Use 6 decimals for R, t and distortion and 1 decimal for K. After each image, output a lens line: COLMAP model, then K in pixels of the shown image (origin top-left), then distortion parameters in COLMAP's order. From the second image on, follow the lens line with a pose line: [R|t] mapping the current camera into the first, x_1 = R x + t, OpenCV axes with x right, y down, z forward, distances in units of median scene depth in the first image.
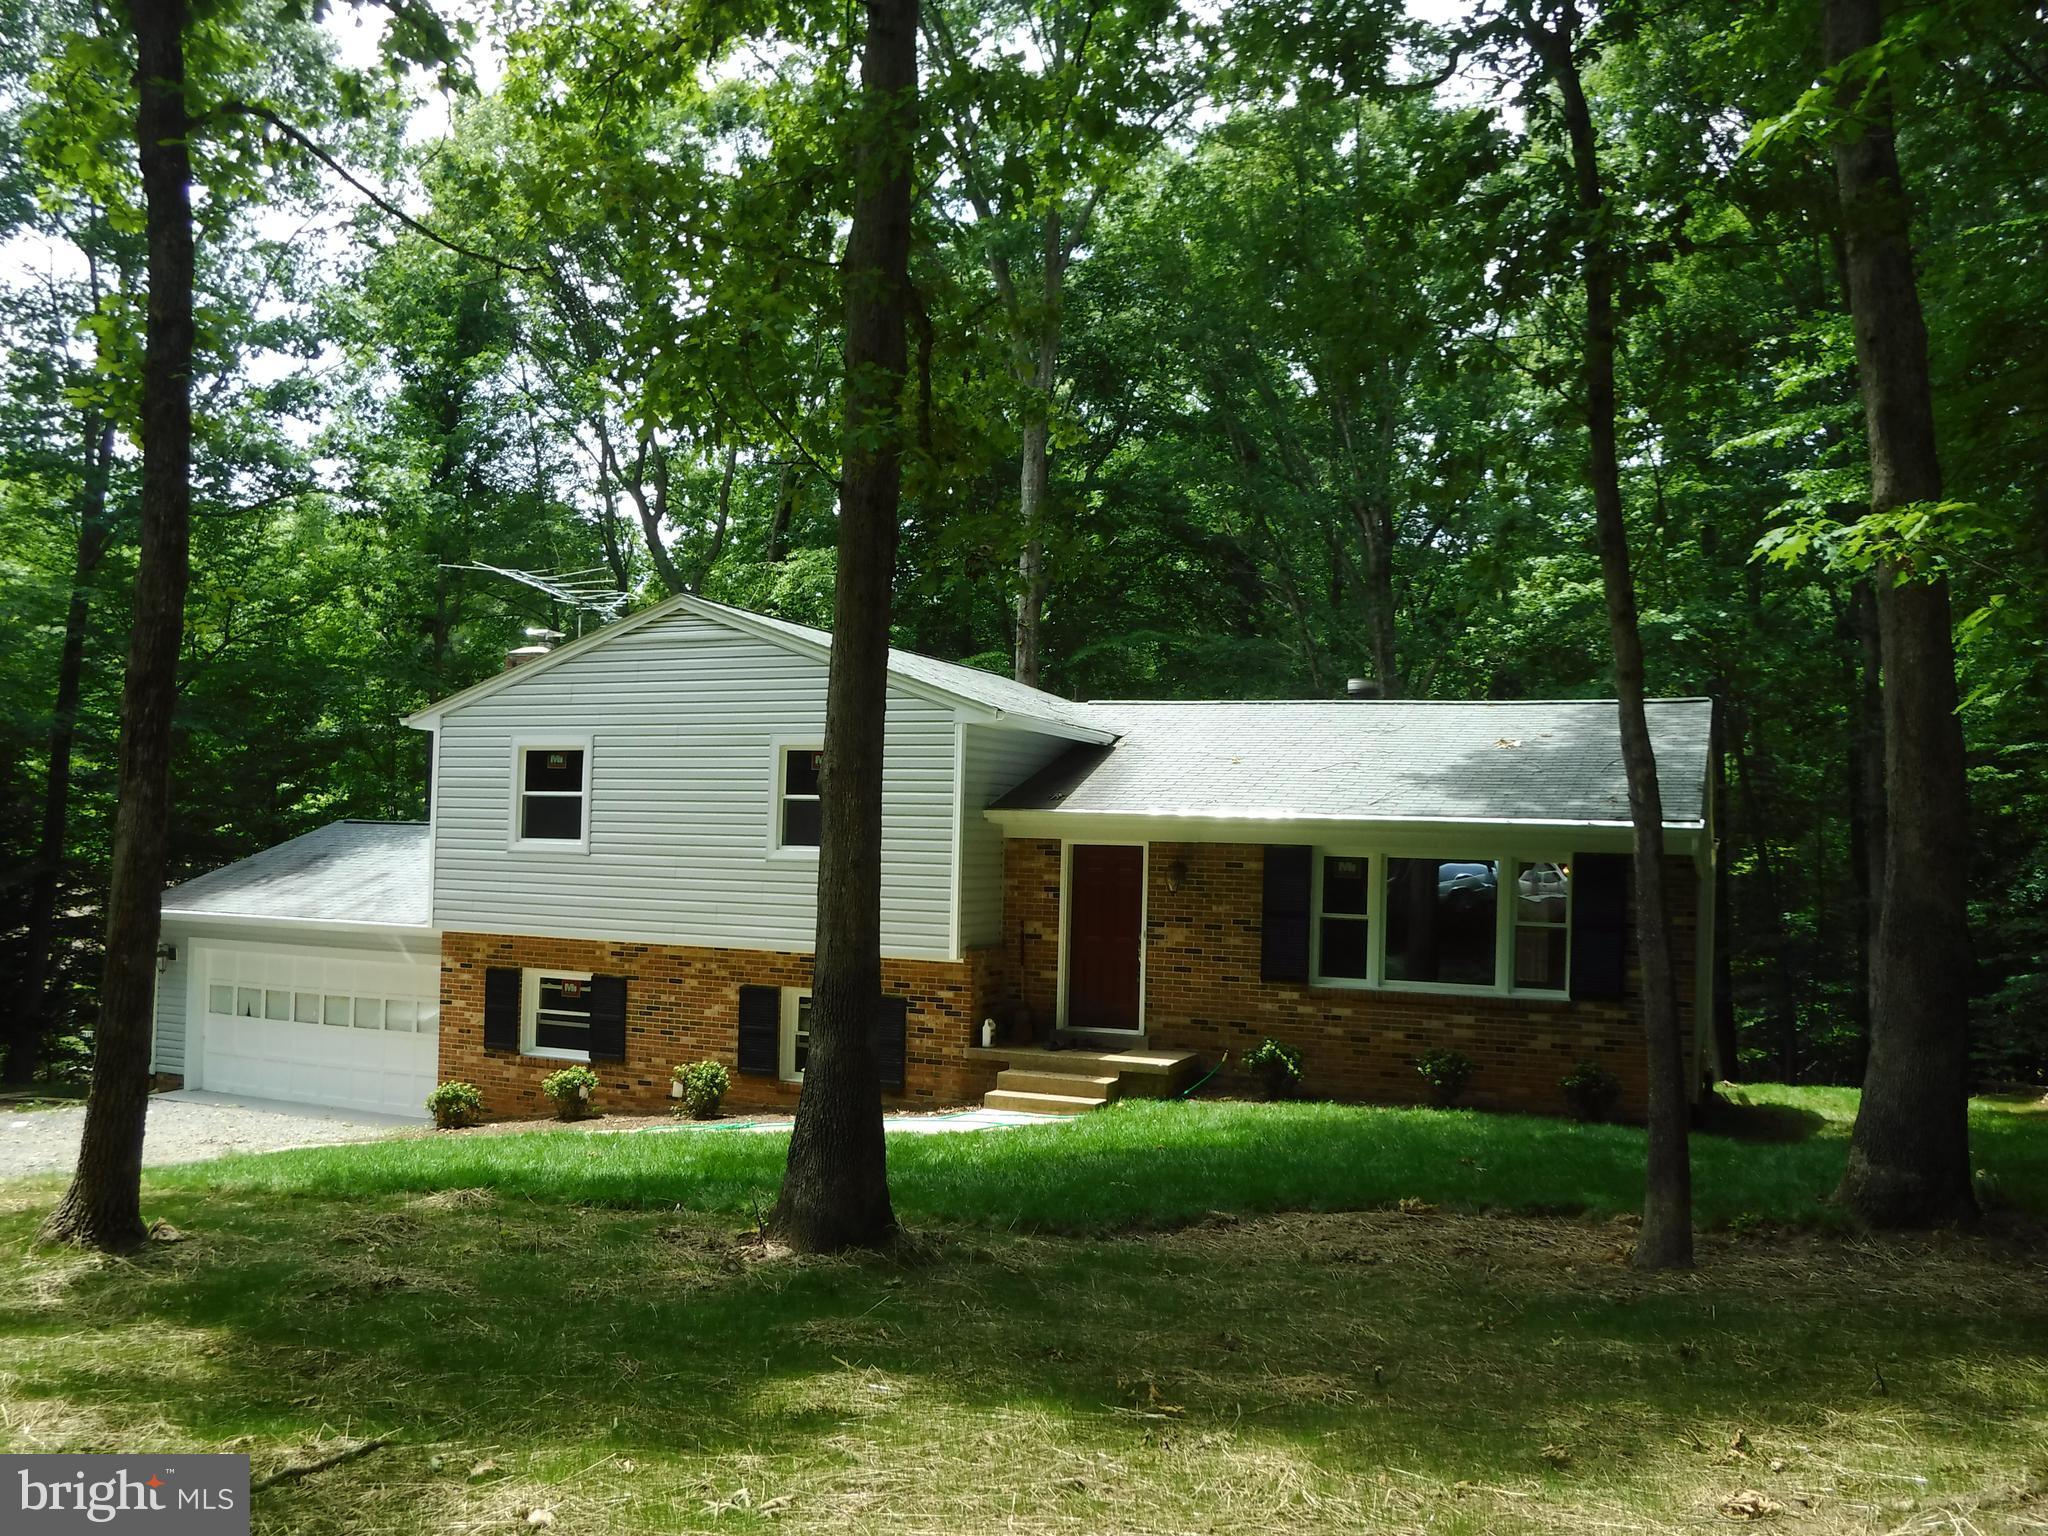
lens RADIAL K [[1726.2, 0, 1024.0], [0, 1726.2, 768.0], [0, 0, 1]] dist [-0.062648, 0.001493]
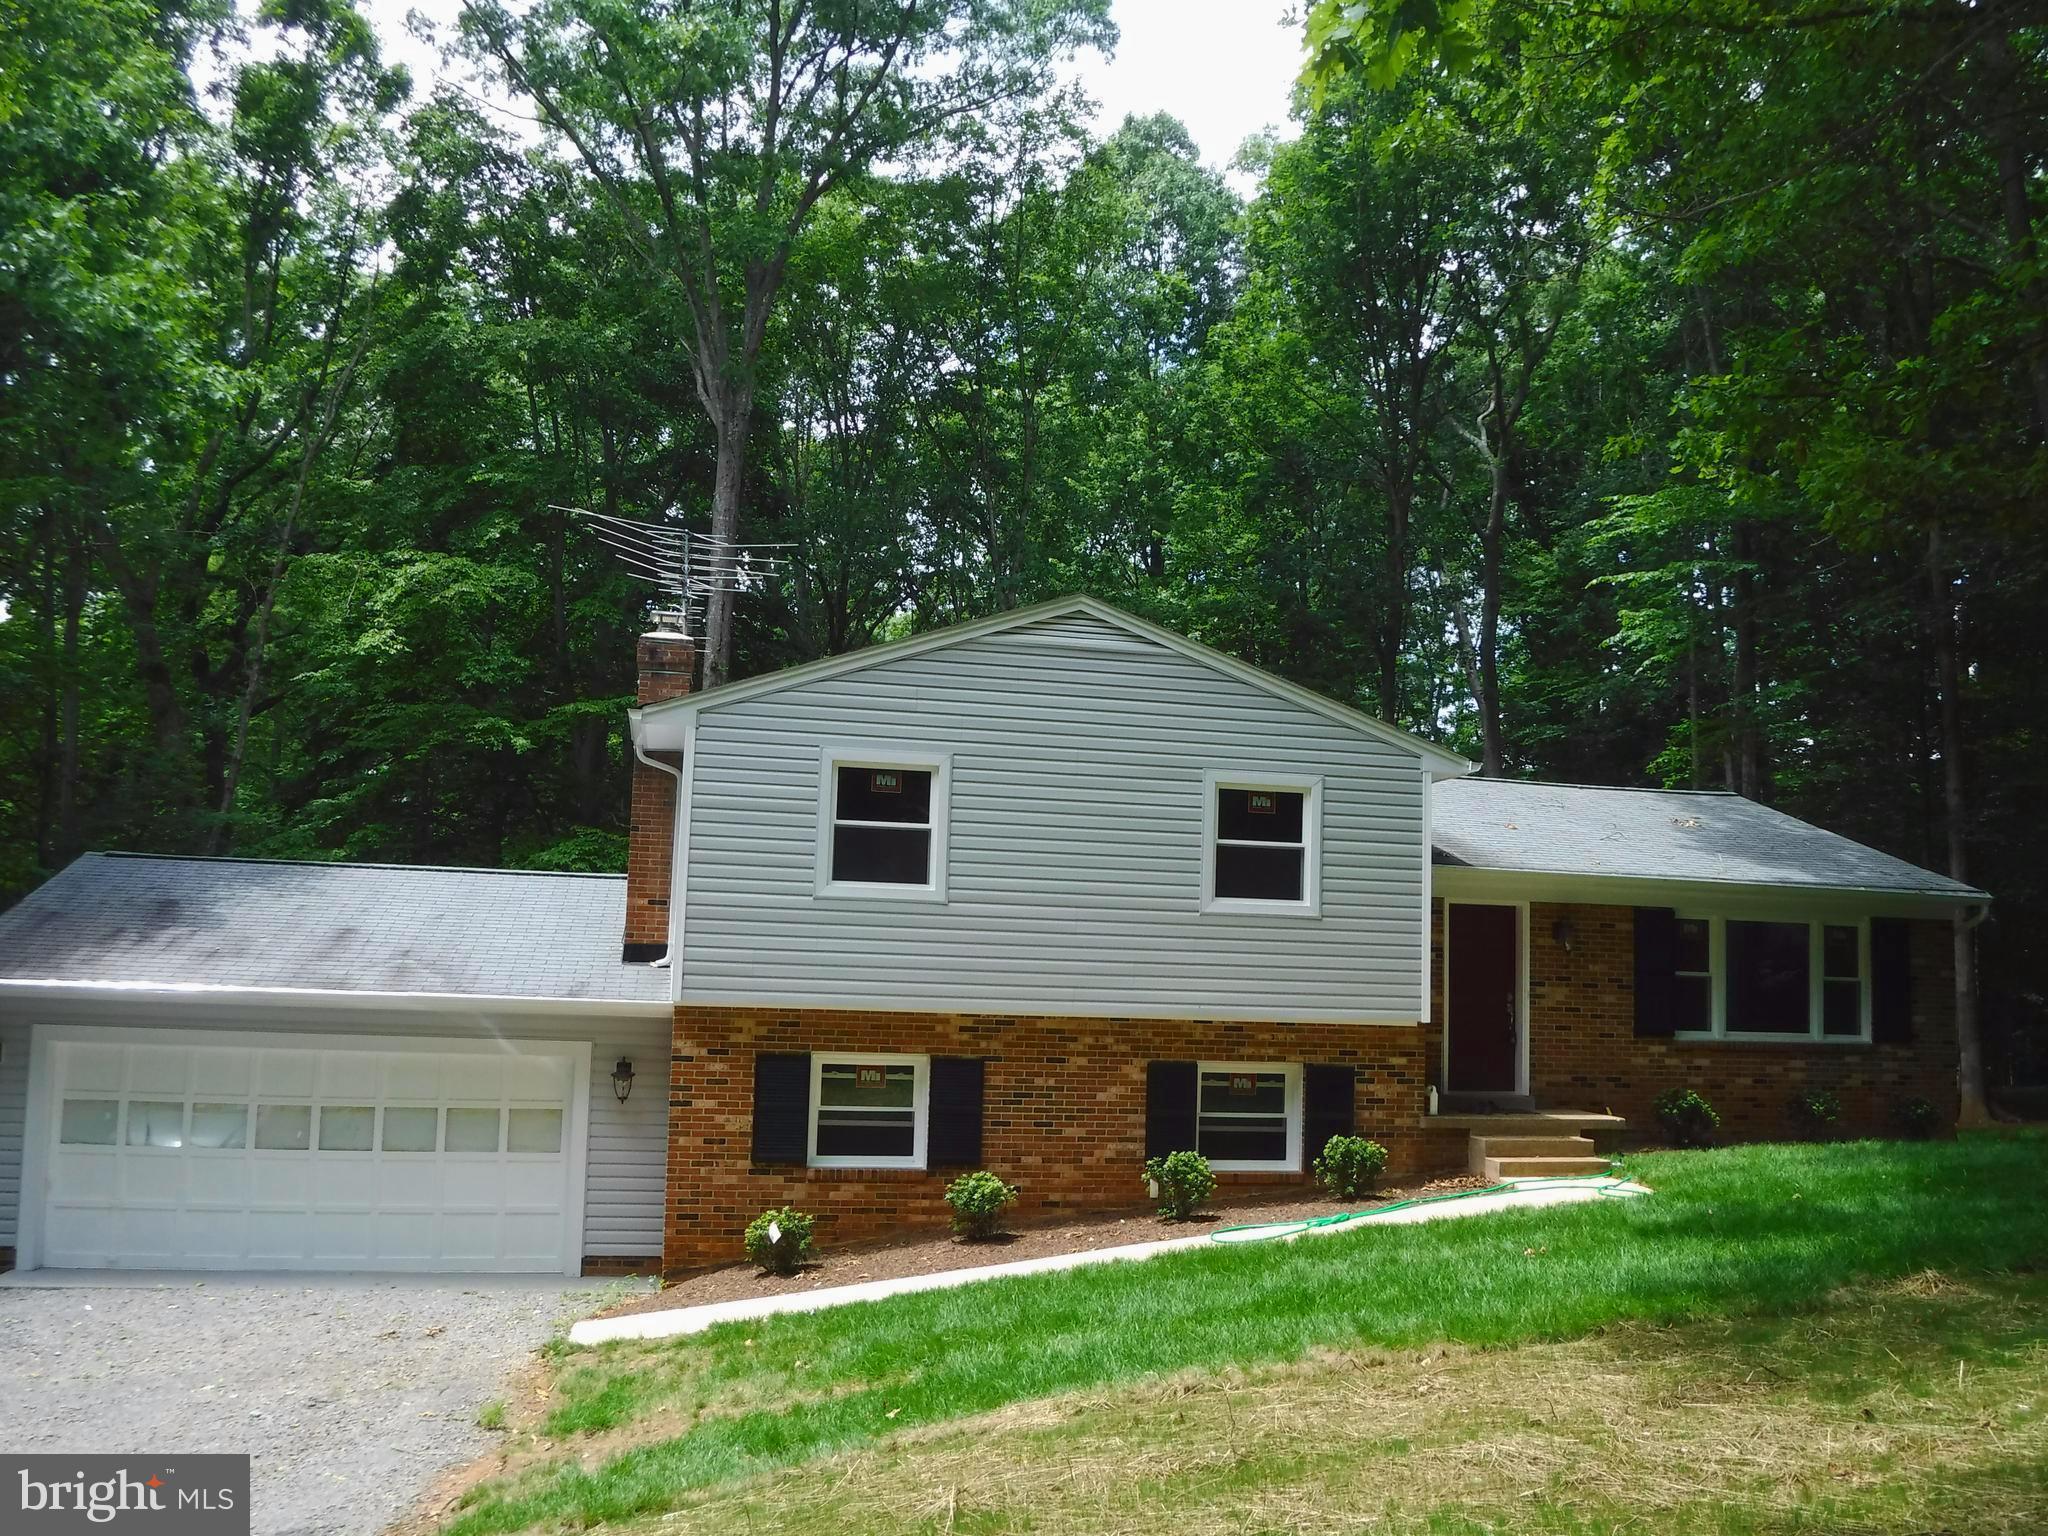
lens RADIAL K [[1726.2, 0, 1024.0], [0, 1726.2, 768.0], [0, 0, 1]] dist [-0.062648, 0.001493]
pose [[0.796595, 0.070894, 0.600342, -0.721776], [-0.040774, 0.997139, -0.063648, 0.038185], [-0.603137, 0.026223, 0.797207, 0.353351]]
